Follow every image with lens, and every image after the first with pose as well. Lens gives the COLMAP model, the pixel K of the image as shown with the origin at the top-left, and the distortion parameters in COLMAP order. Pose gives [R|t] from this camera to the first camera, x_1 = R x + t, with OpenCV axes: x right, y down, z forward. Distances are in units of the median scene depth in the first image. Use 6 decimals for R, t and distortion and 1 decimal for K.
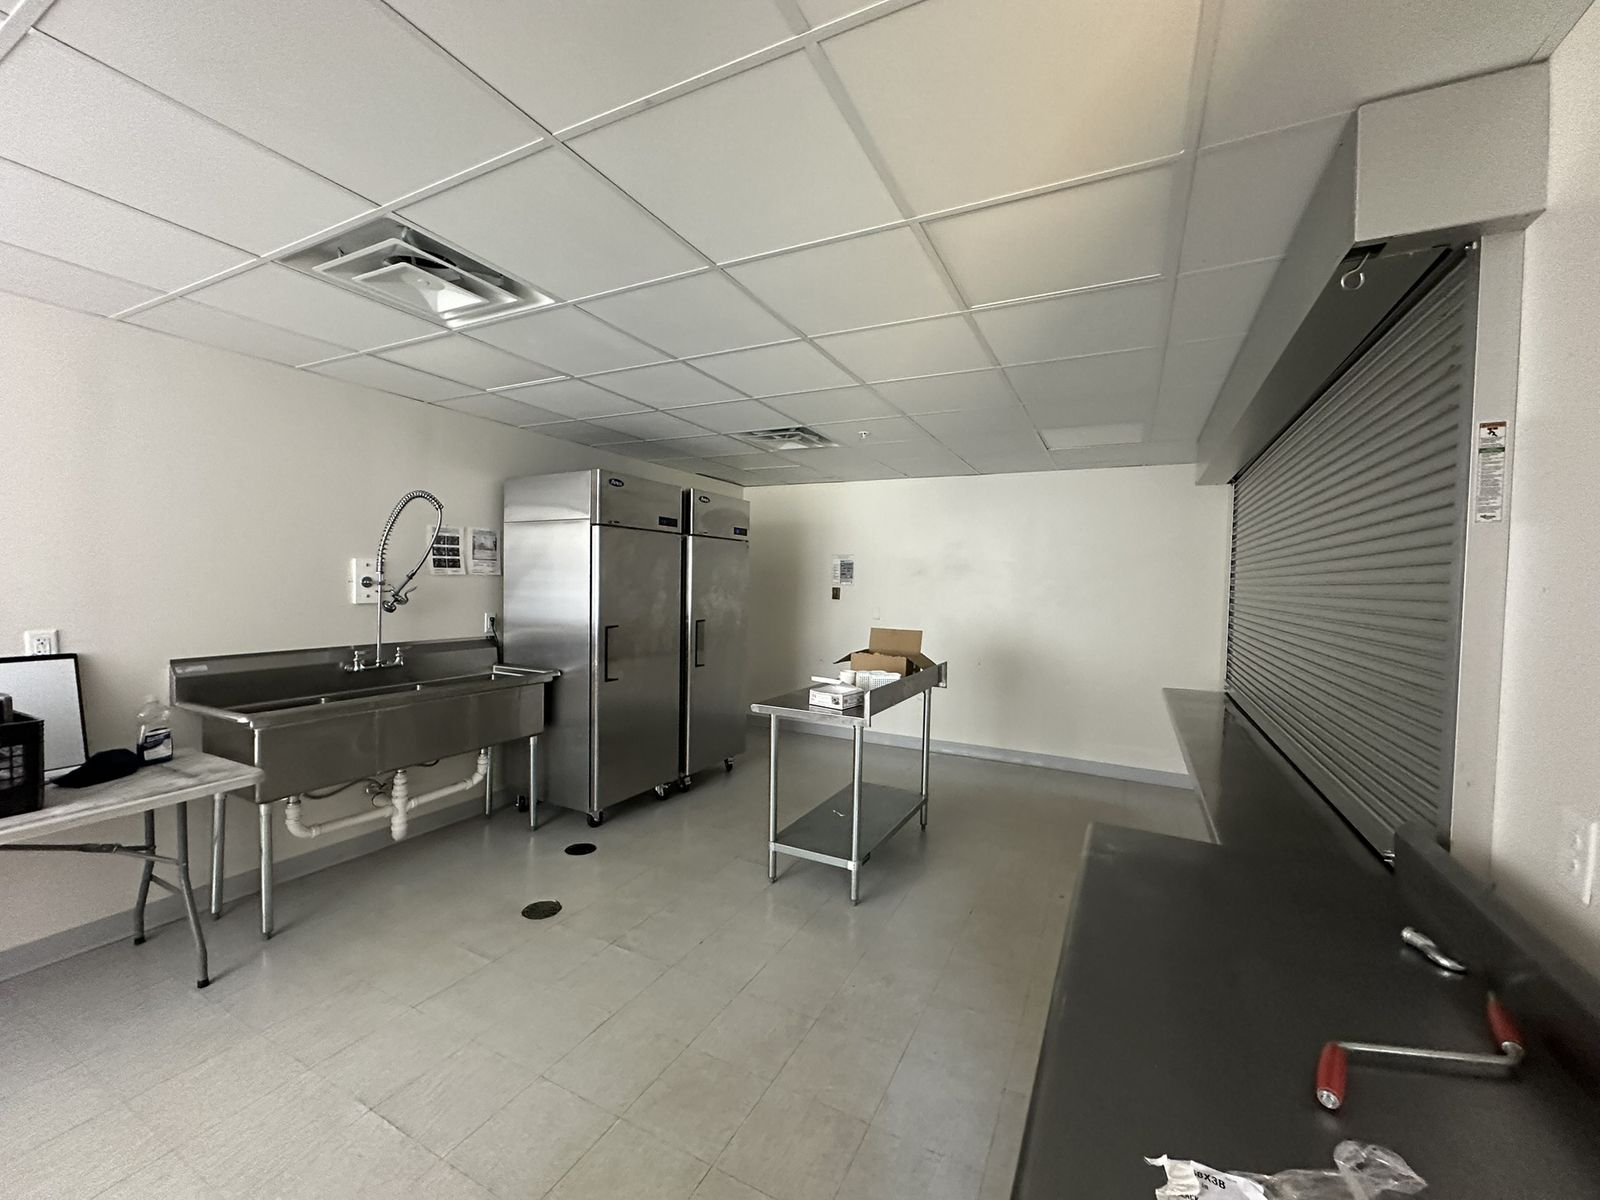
lens RADIAL K [[639.1, 0, 801.9], [0, 639.1, 600.9], [0, 0, 1]] dist [0.000289, 0.000417]
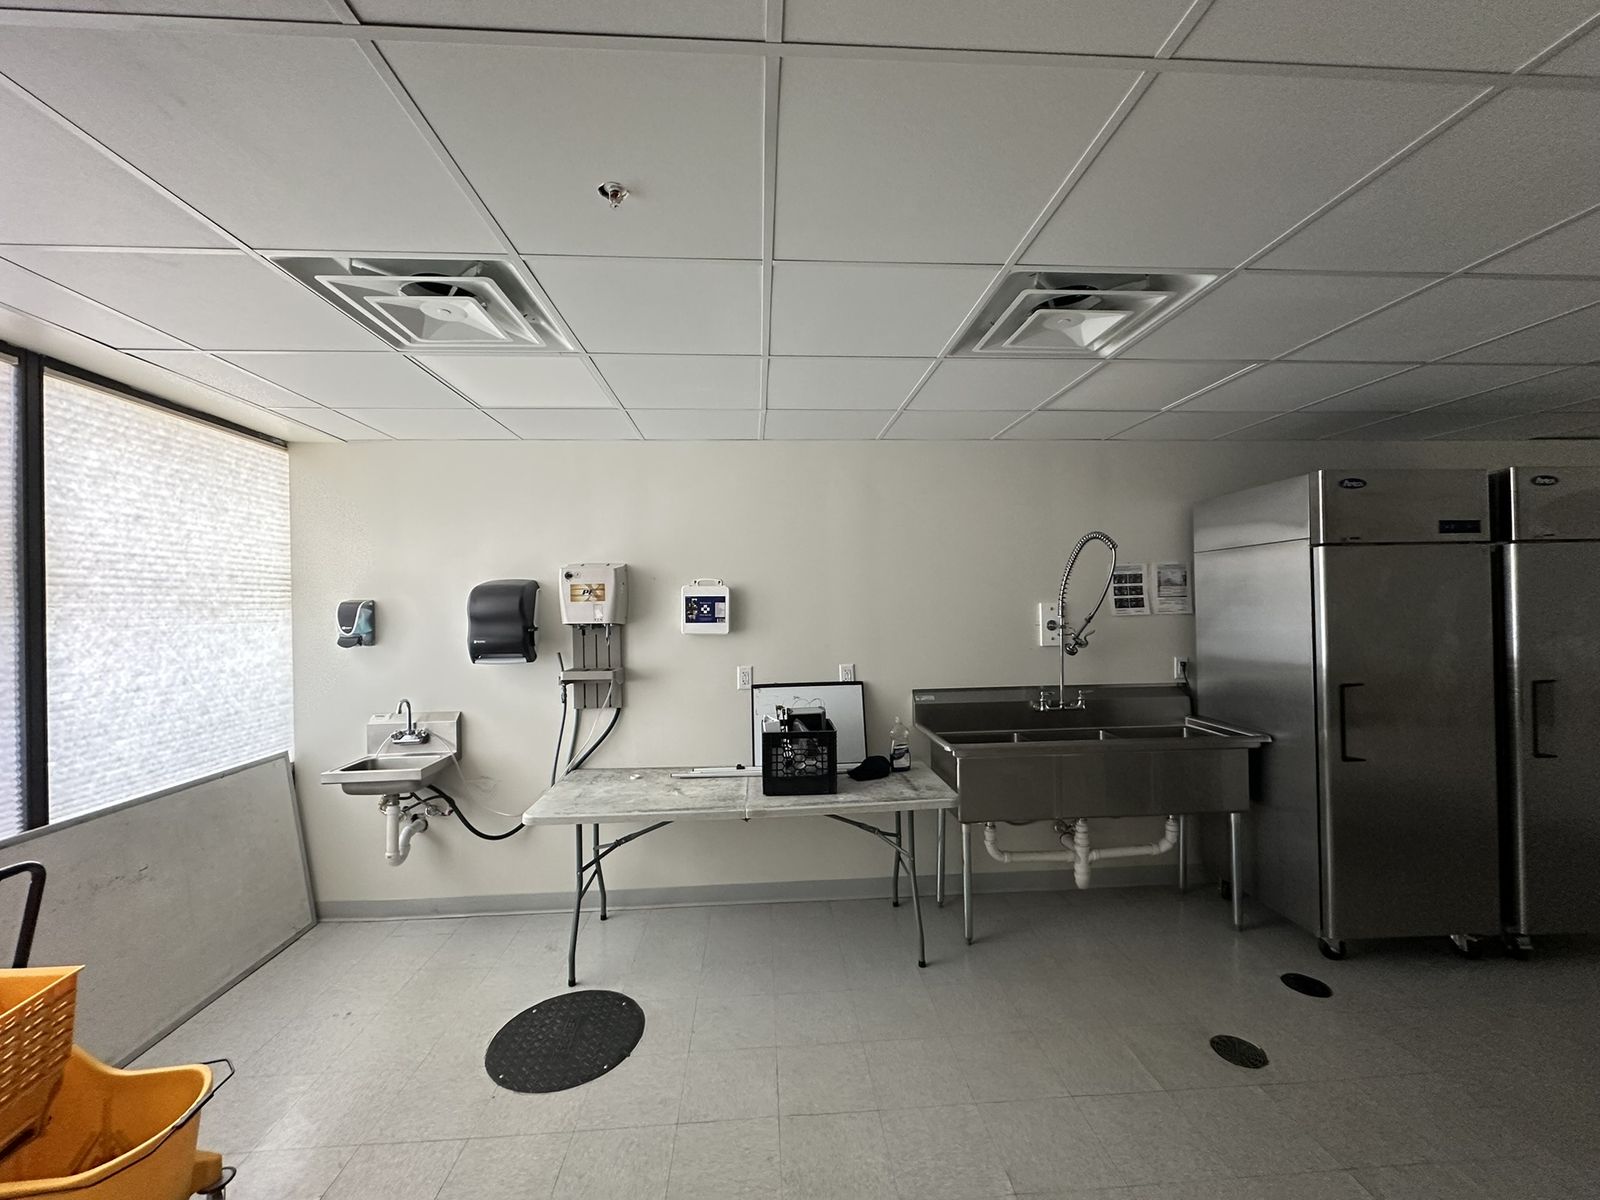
lens RADIAL K [[639.1, 0, 801.9], [0, 639.1, 600.9], [0, 0, 1]] dist [0.000289, 0.000417]
pose [[0.509657, -0.032172, -0.859776, 0.008089], [0.000740, 0.999317, -0.036954, -0.030916], [0.860377, 0.018198, 0.509333, 0.120051]]
